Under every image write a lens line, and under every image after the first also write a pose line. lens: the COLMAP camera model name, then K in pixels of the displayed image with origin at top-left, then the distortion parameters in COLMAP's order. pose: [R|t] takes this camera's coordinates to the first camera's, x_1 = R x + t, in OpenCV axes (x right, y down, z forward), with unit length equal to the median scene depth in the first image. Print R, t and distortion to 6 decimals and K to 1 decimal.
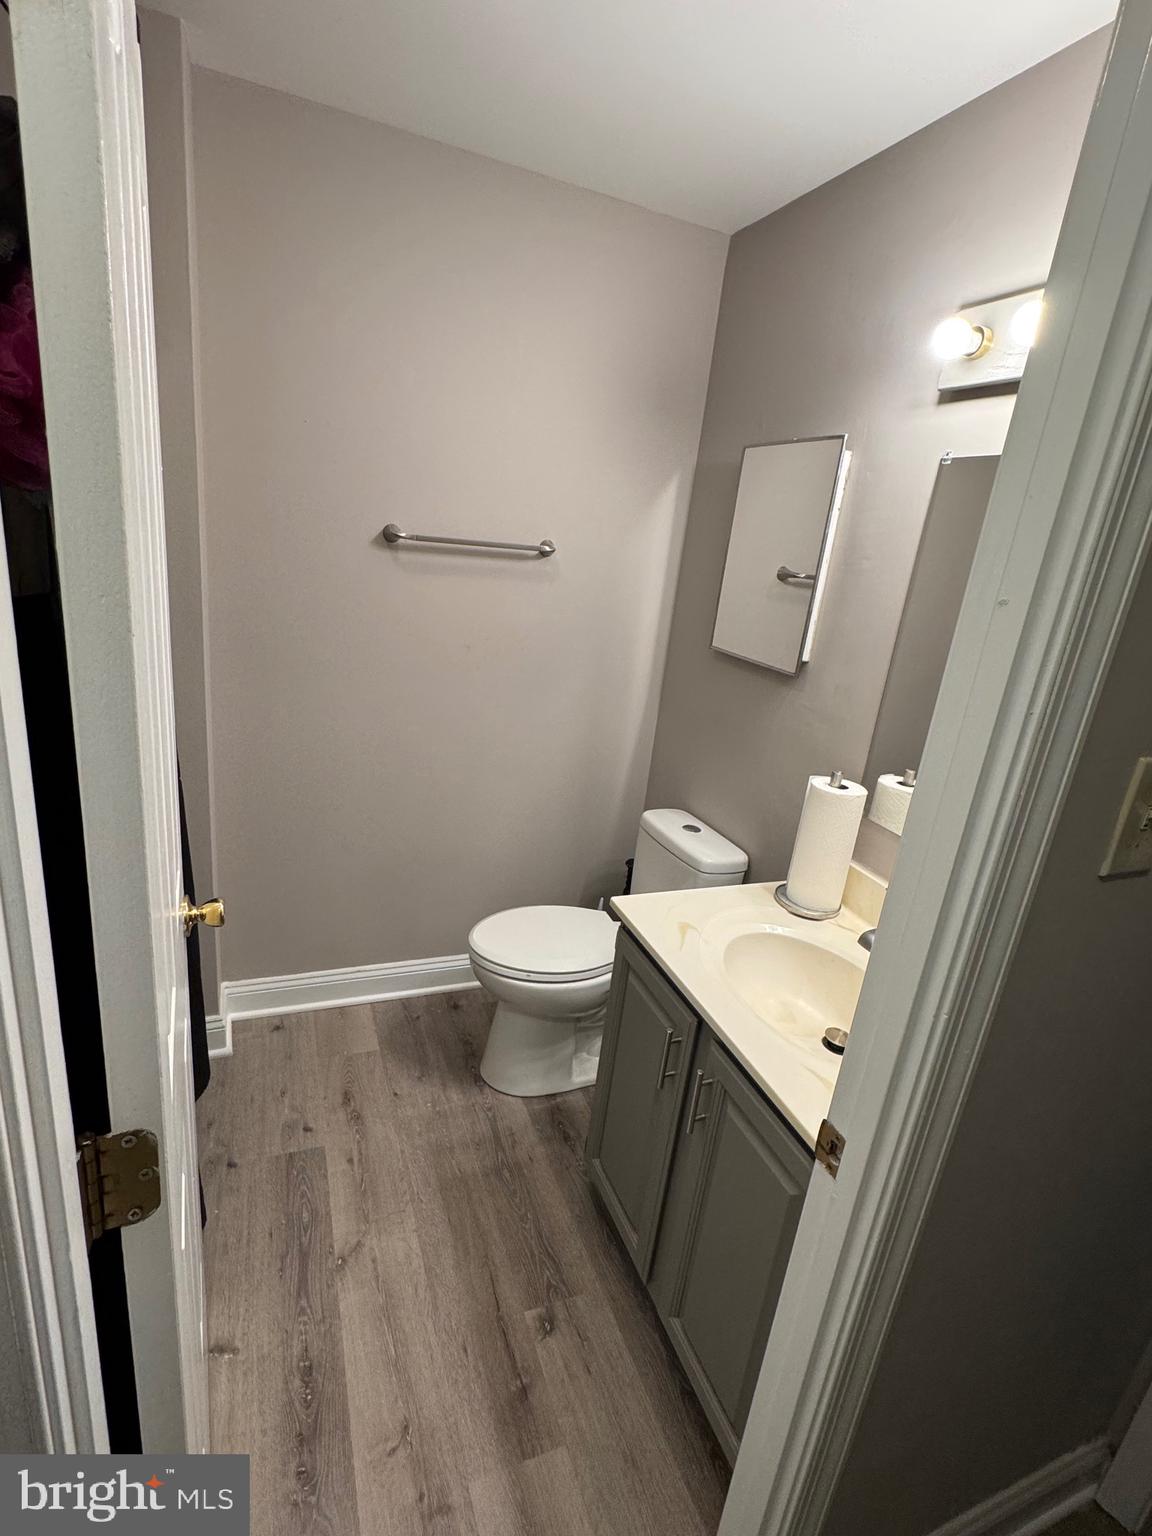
lens RADIAL K [[731.1, 0, 564.4], [0, 731.1, 779.1], [0, 0, 1]] dist [-0.005326, -0.000026]
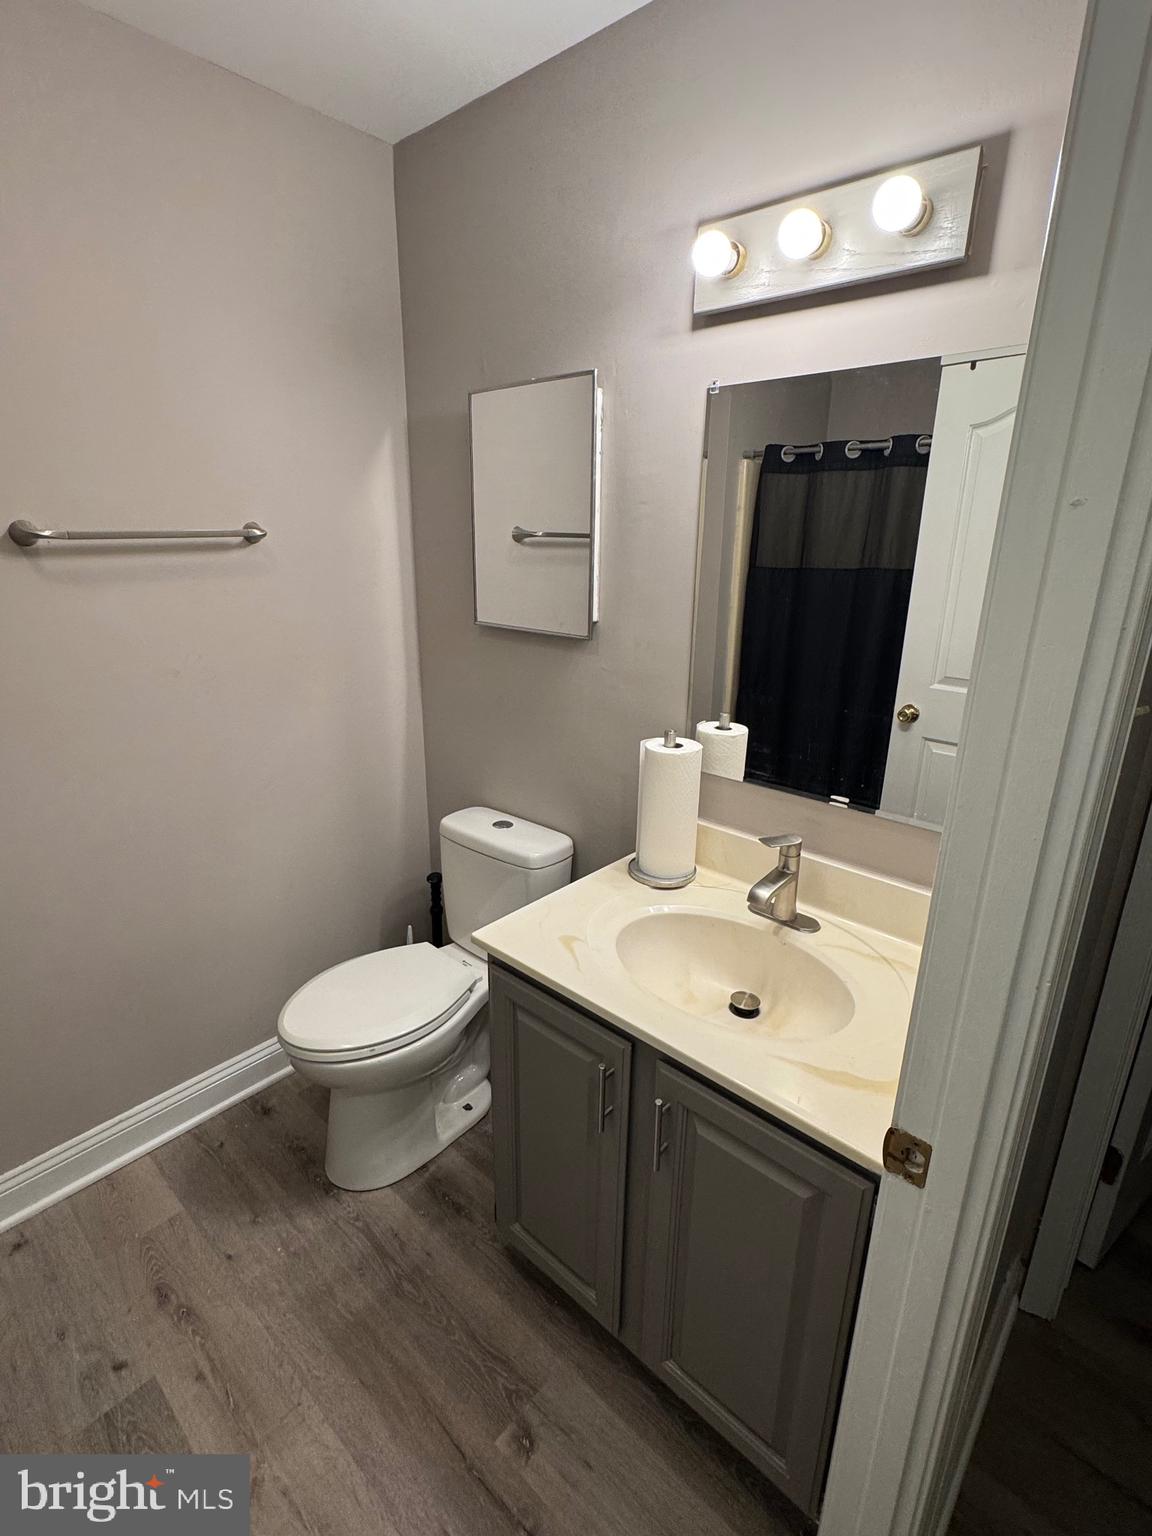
lens RADIAL K [[731.1, 0, 572.1], [0, 731.1, 777.4], [0, 0, 1]] dist [-0.005326, -0.000026]
pose [[0.888620, -0.236468, 0.392985, -0.103266], [0.225405, 0.971388, 0.074817, -0.042139], [-0.399433, 0.022097, 0.916496, 0.154570]]
